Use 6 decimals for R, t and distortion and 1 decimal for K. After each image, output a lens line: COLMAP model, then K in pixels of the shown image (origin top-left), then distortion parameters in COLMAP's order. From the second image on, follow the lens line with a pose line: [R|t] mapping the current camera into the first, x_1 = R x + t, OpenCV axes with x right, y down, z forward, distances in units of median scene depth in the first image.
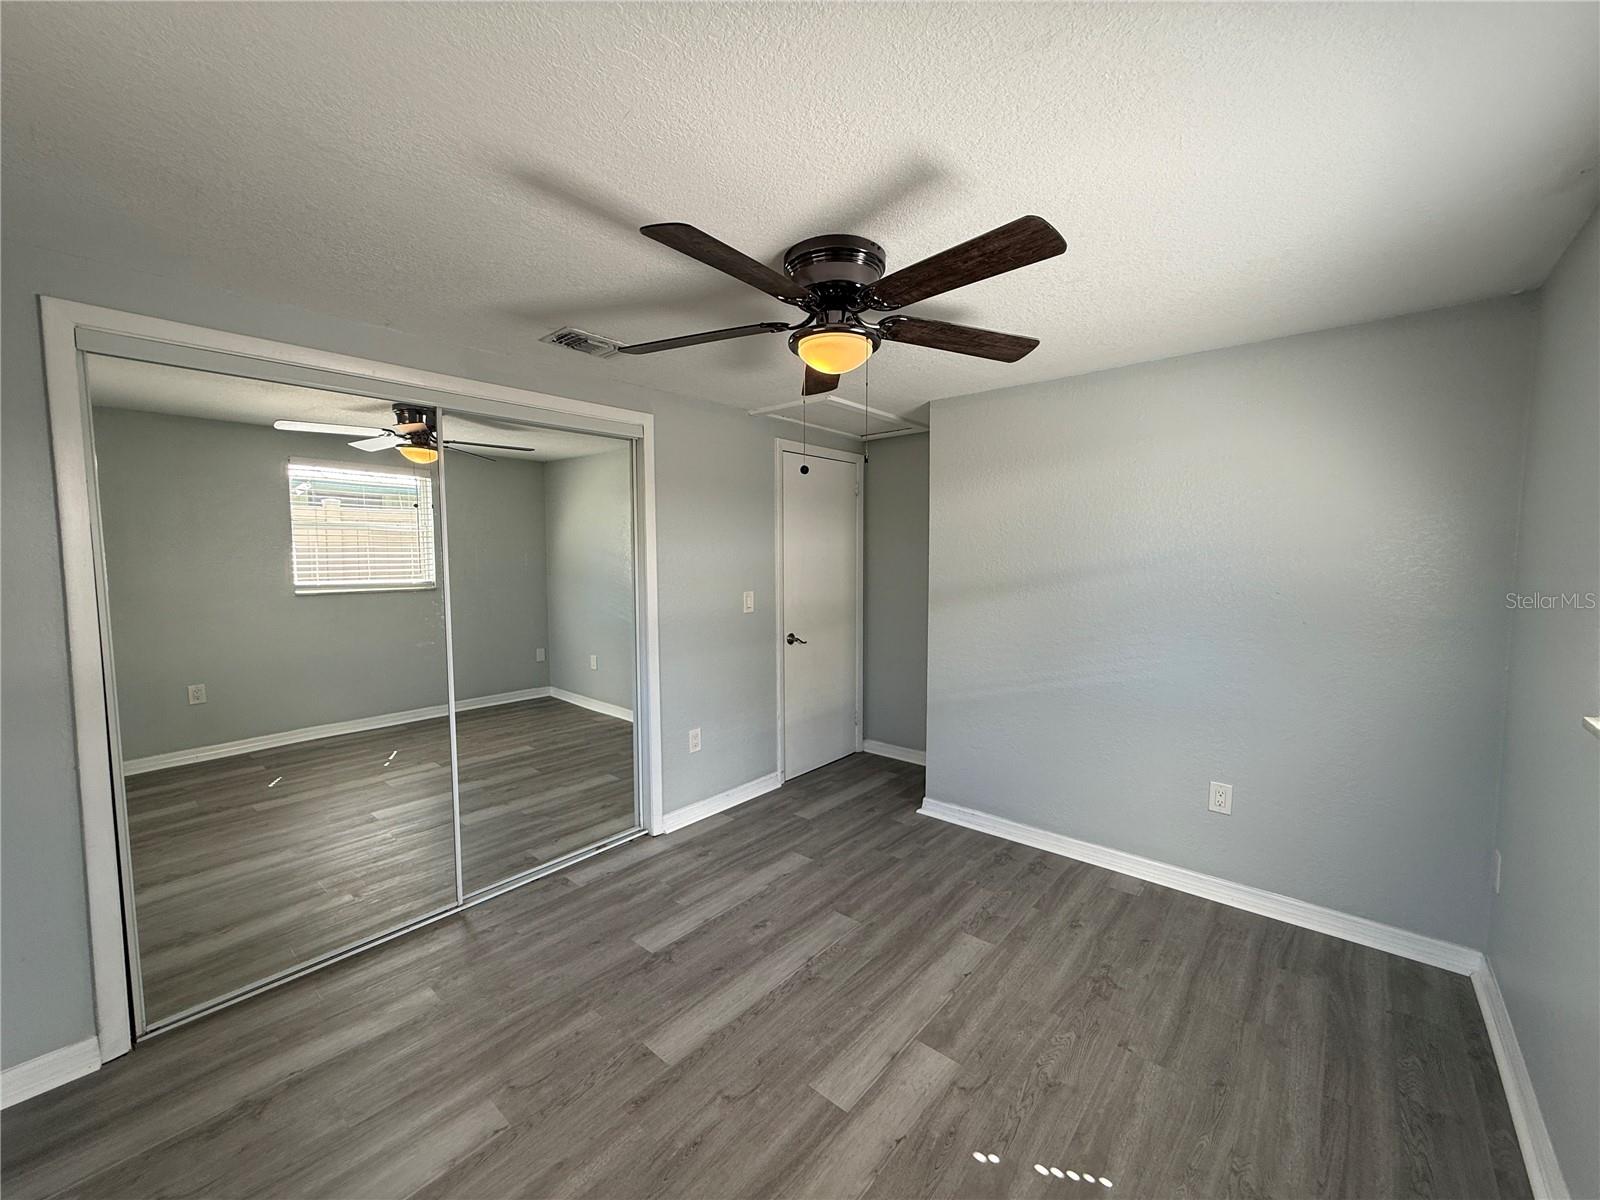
lens RADIAL K [[664.6, 0, 800.0], [0, 664.6, 600.0], [0, 0, 1]] dist [-0.000146, -0.000027]
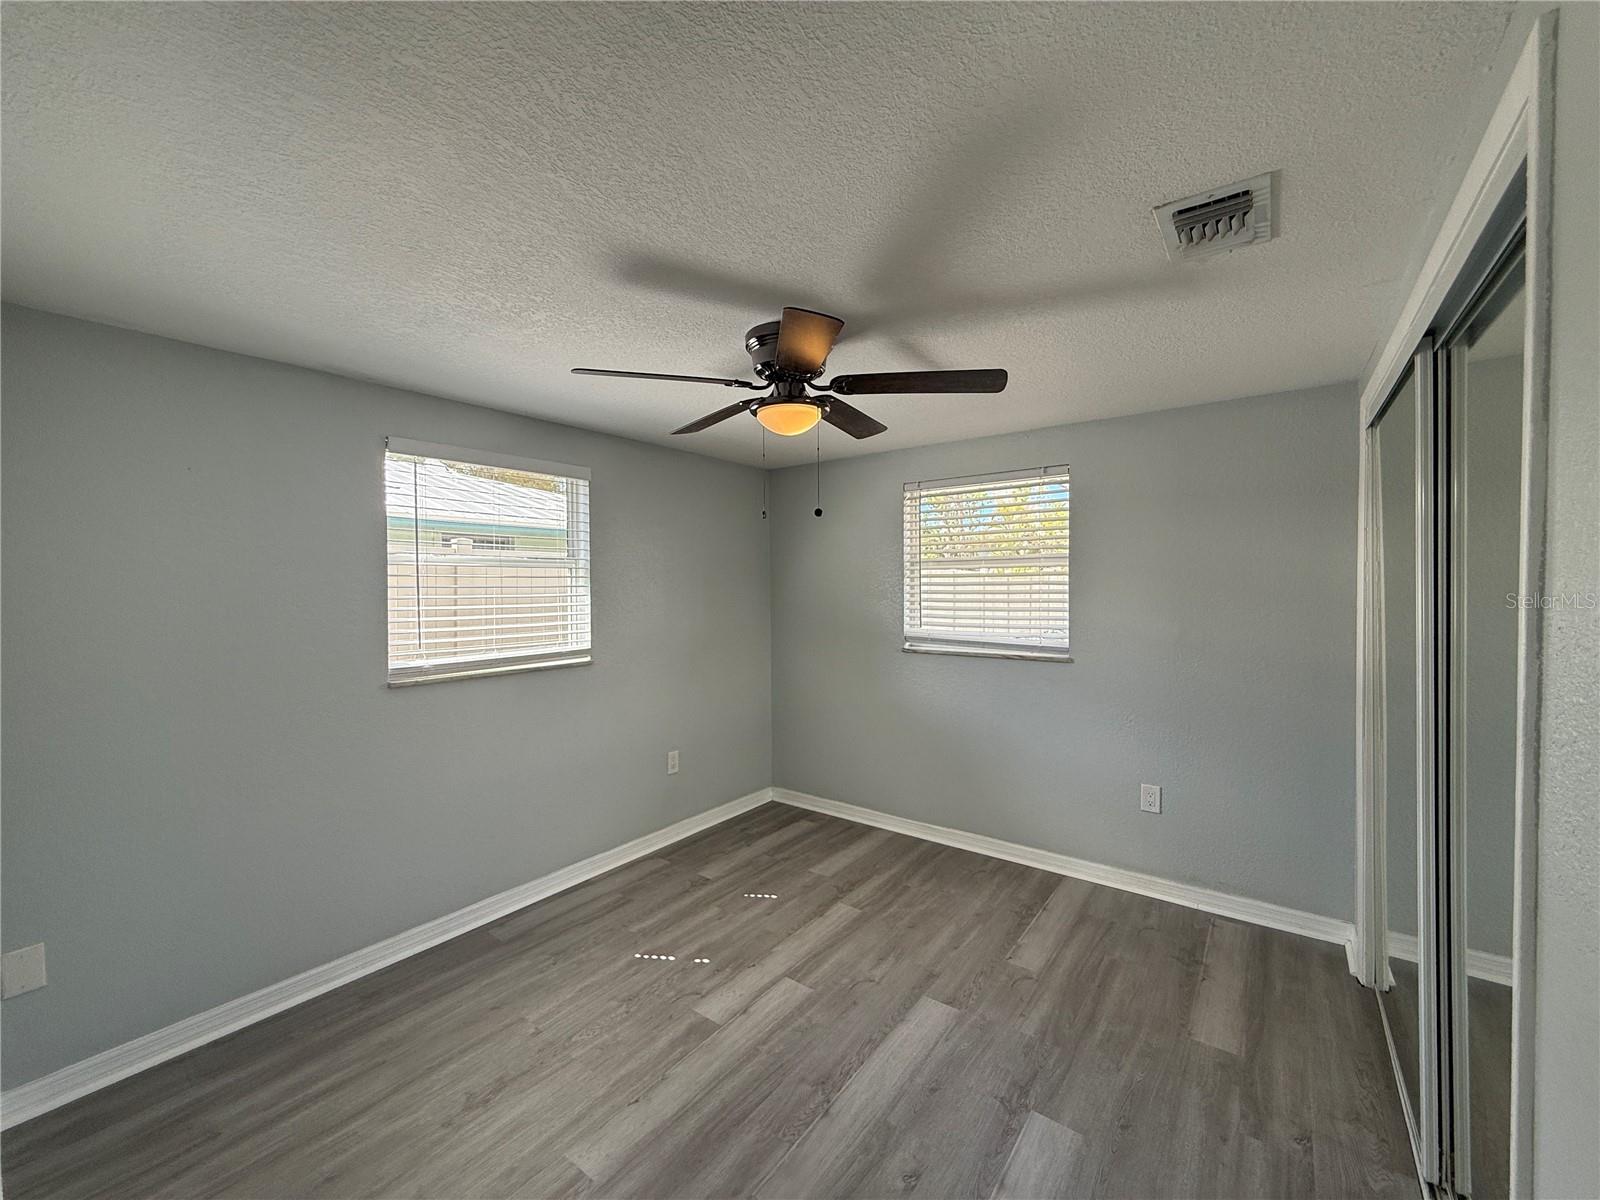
lens RADIAL K [[641.9, 0, 795.4], [0, 641.9, 596.4], [0, 0, 1]] dist [-0.000390, 0.000025]
pose [[-0.998558, 0.011303, -0.052486, 0.096404], [0.006885, 0.996476, 0.083600, -0.144539], [0.053246, 0.083118, -0.995116, 1.959475]]
